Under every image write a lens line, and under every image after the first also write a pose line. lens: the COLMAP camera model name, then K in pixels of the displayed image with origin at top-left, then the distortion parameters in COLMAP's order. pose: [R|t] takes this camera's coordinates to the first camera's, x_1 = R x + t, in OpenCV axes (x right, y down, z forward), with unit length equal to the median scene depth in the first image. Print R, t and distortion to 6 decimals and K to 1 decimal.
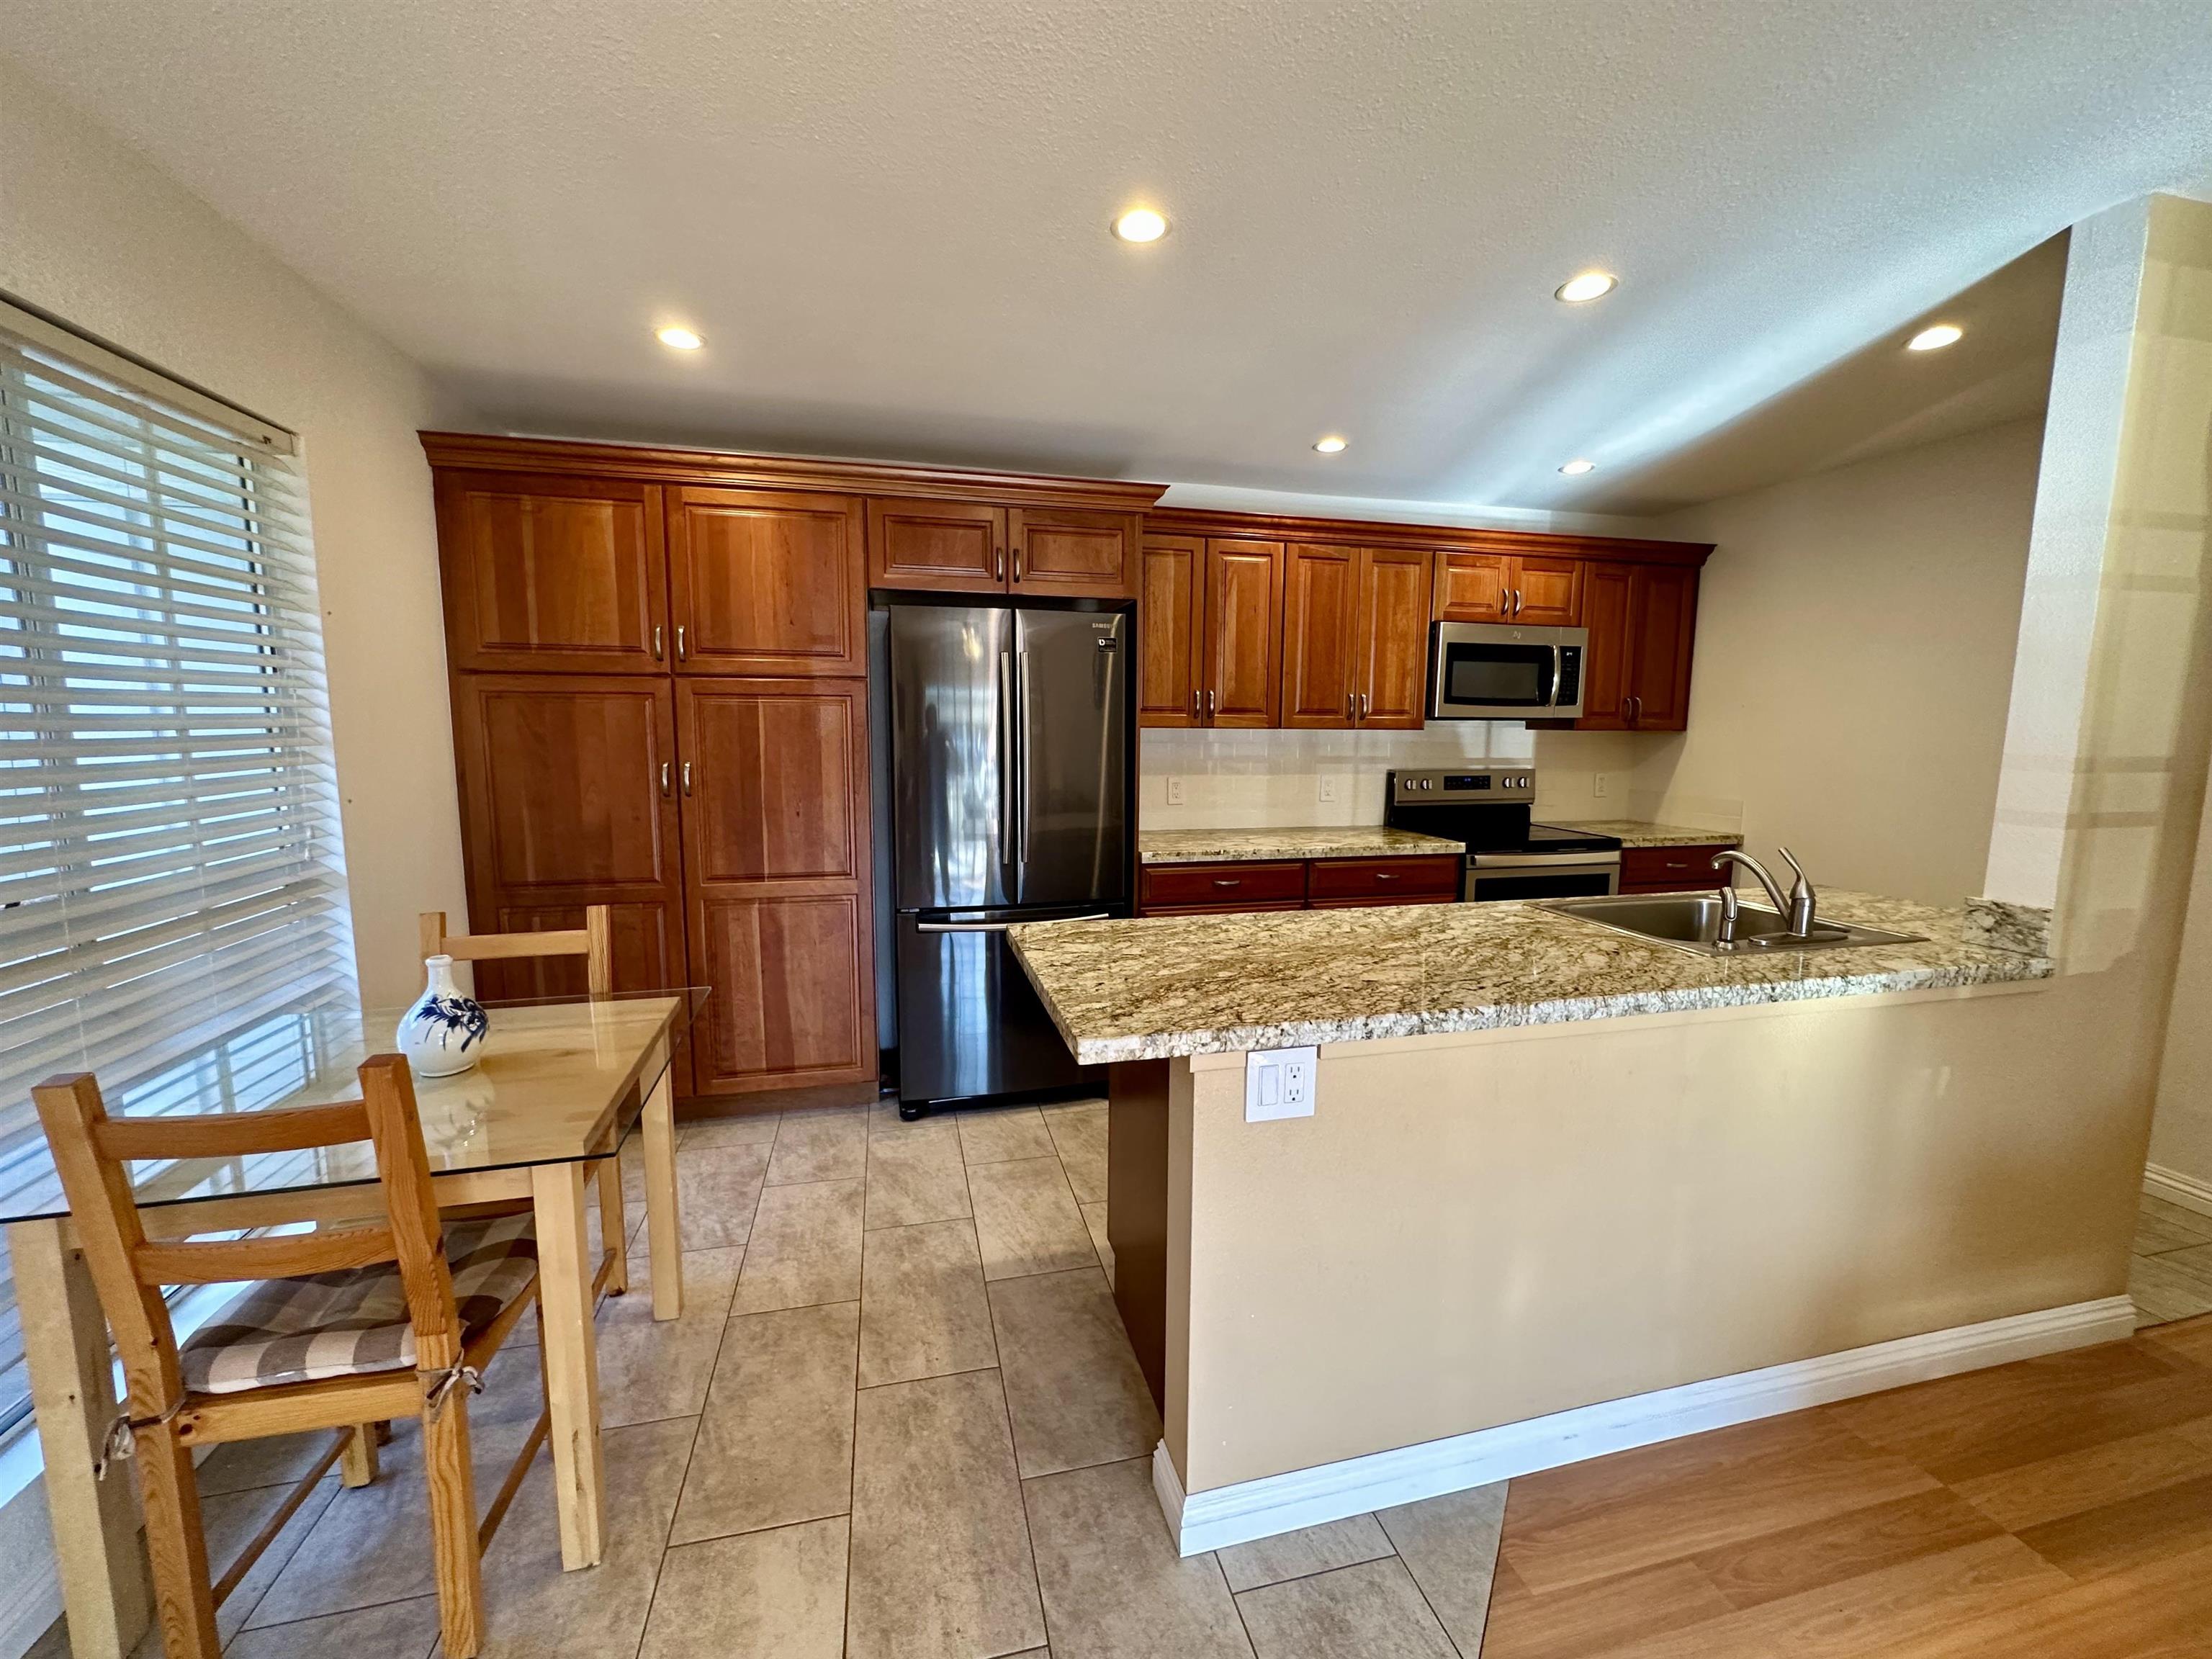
lens RADIAL K [[889.6, 0, 1106.5], [0, 889.6, 833.6], [0, 0, 1]] dist [-0.005762, 0.003299]
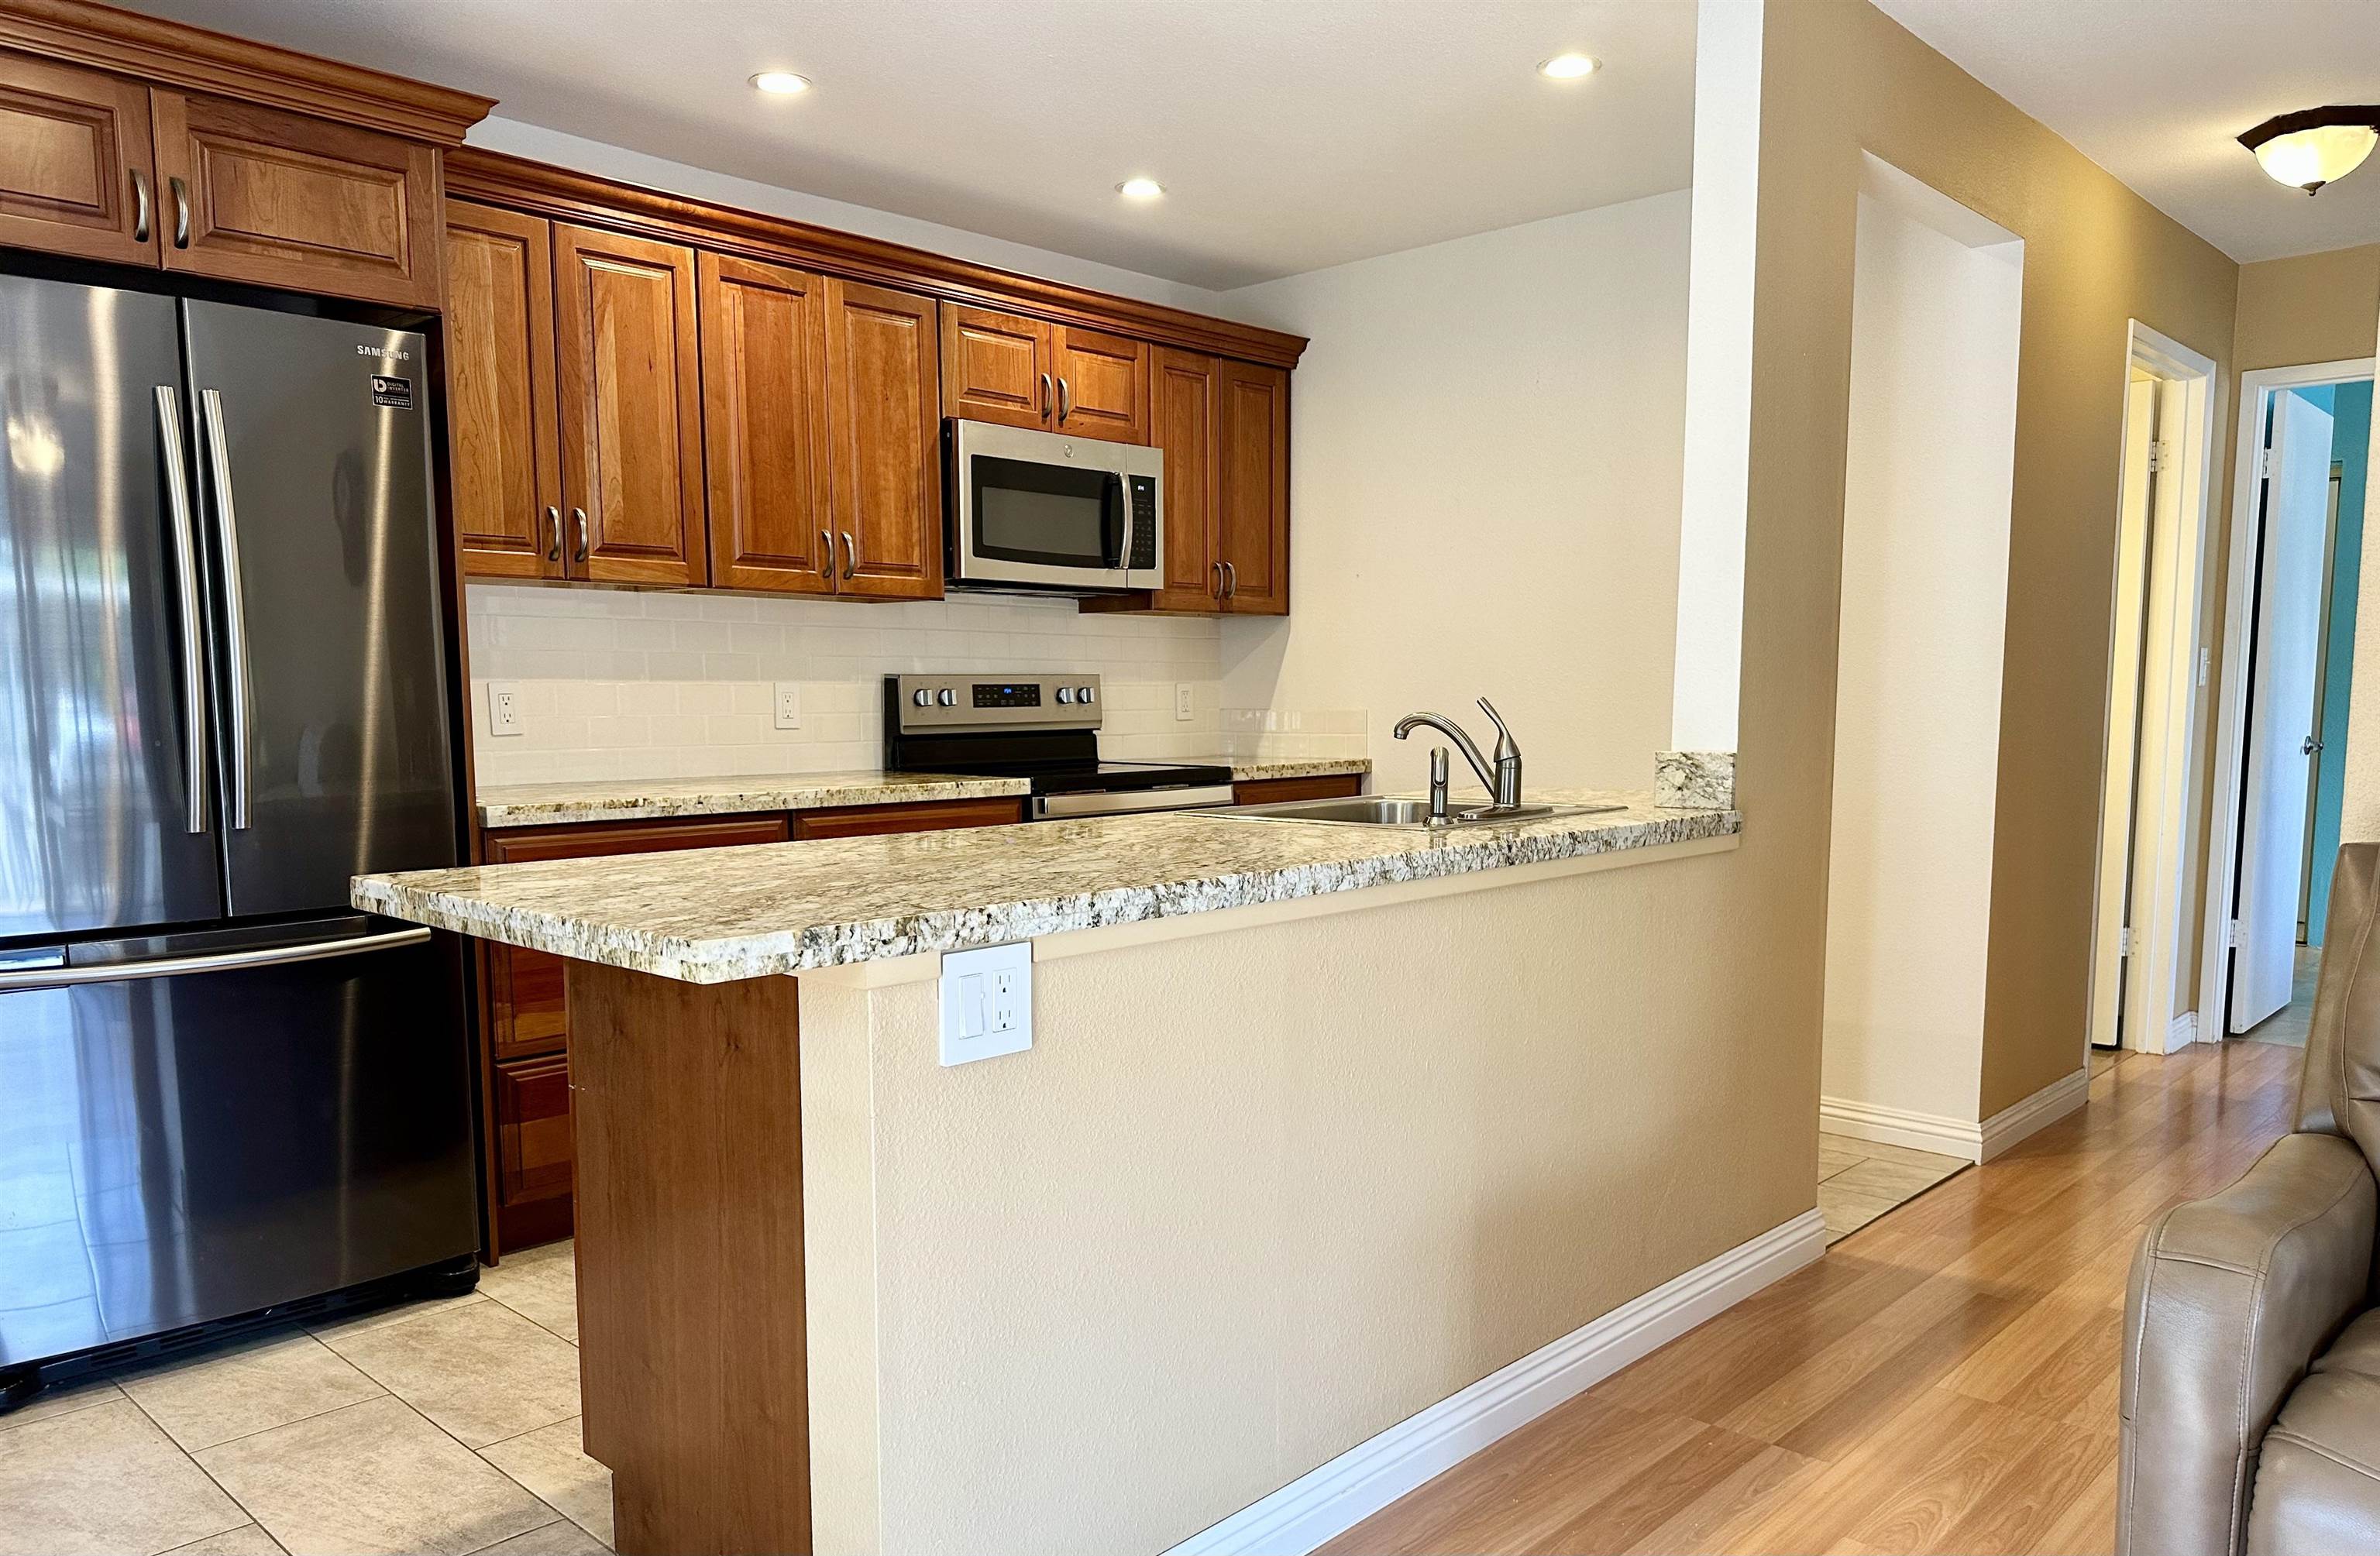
lens RADIAL K [[1685.4, 0, 1193.4], [0, 1685.4, 877.4], [0, 0, 1]] dist [0.121332, -0.178269]
pose [[0.842310, -0.070956, 0.534302, -0.134858], [0.077059, 0.996967, 0.010918, 0.075046], [-0.533456, 0.031977, 0.845223, -0.056087]]
